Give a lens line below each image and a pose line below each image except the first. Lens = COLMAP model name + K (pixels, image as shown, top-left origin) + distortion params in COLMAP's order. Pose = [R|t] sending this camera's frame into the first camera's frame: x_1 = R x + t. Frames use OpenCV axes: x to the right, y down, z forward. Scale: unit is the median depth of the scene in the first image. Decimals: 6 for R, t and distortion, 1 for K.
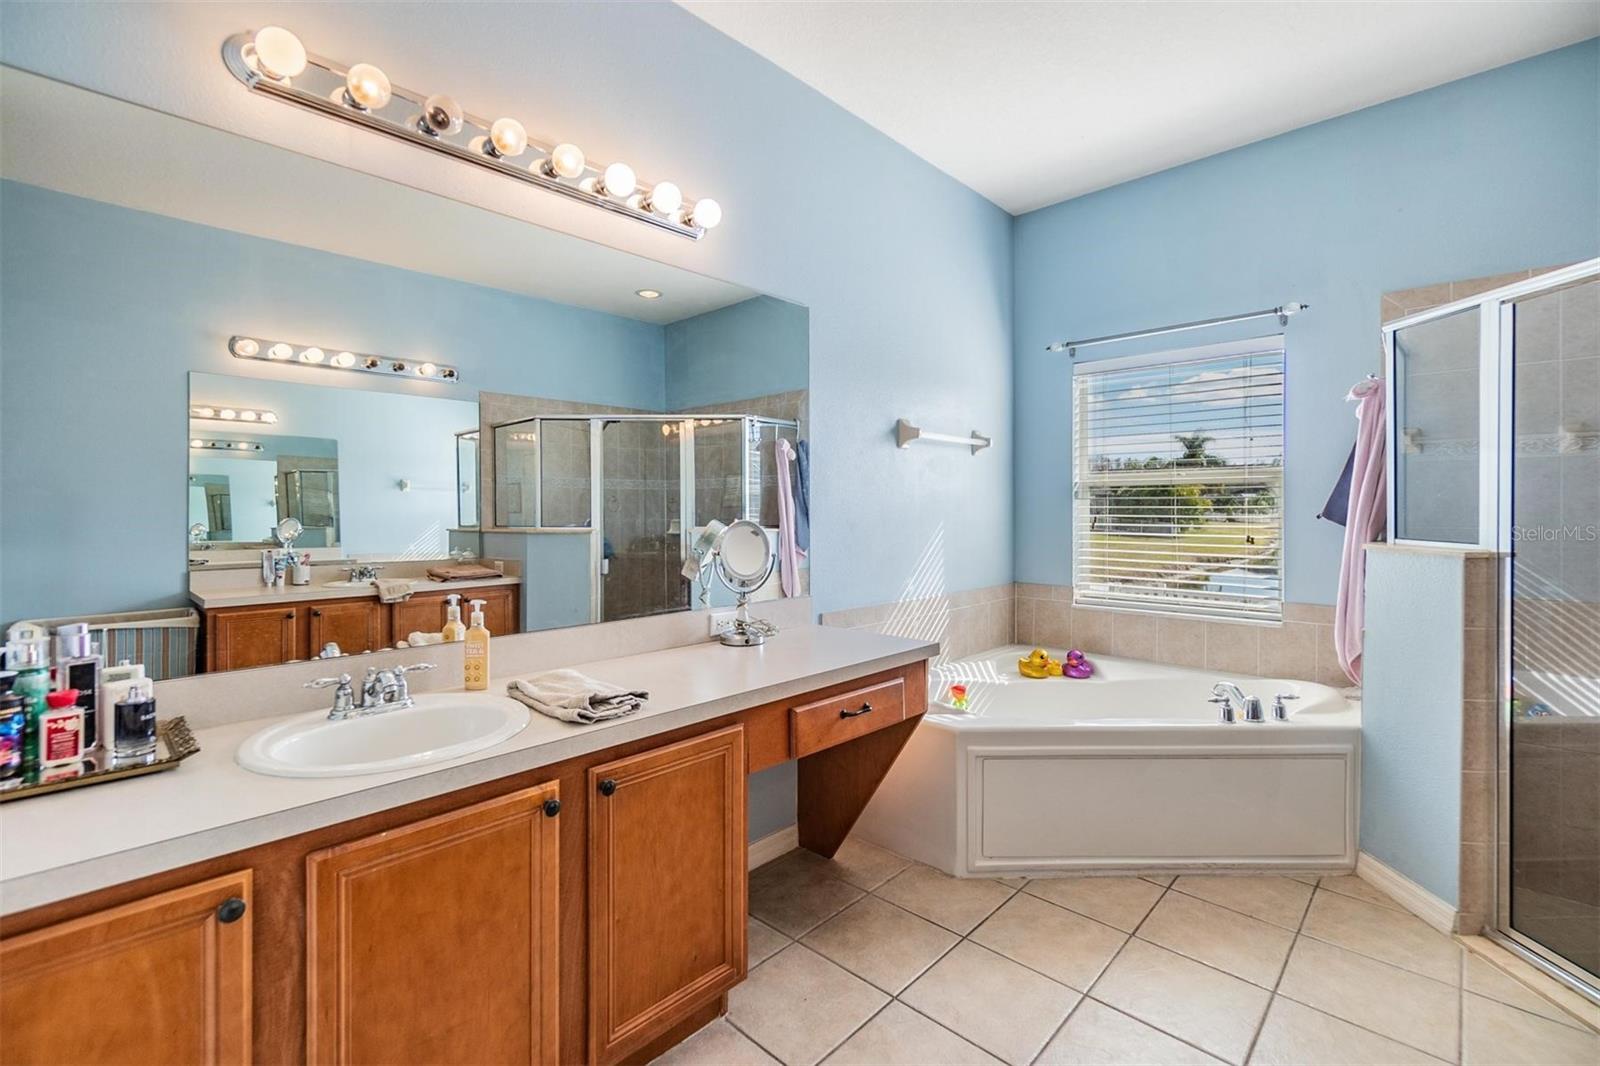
lens RADIAL K [[695.5, 0, 792.4], [0, 695.5, 519.0], [0, 0, 1]] dist [-0.002436, -0.000523]
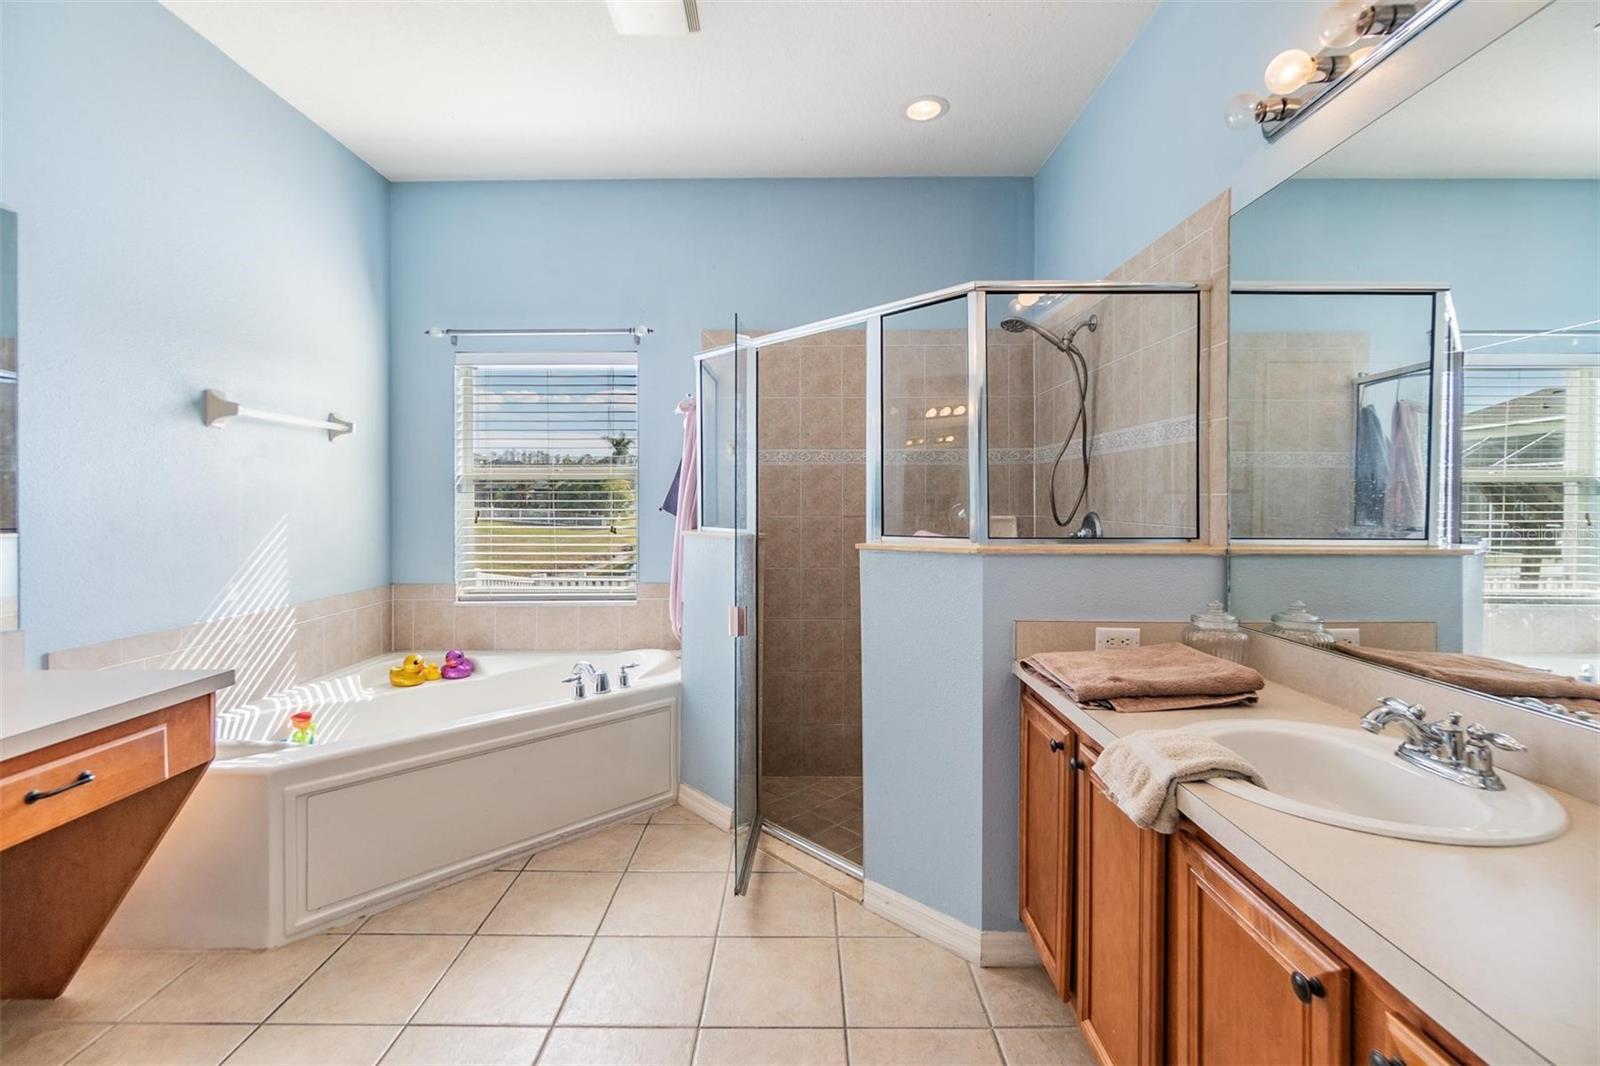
lens RADIAL K [[695.5, 0, 780.7], [0, 695.5, 512.5], [0, 0, 1]] dist [-0.002436, -0.000523]
pose [[0.735824, -0.011036, 0.677082, 0.118440], [0.010849, 0.999931, 0.004508, -0.001041], [-0.677085, 0.004028, 0.735893, -0.019715]]
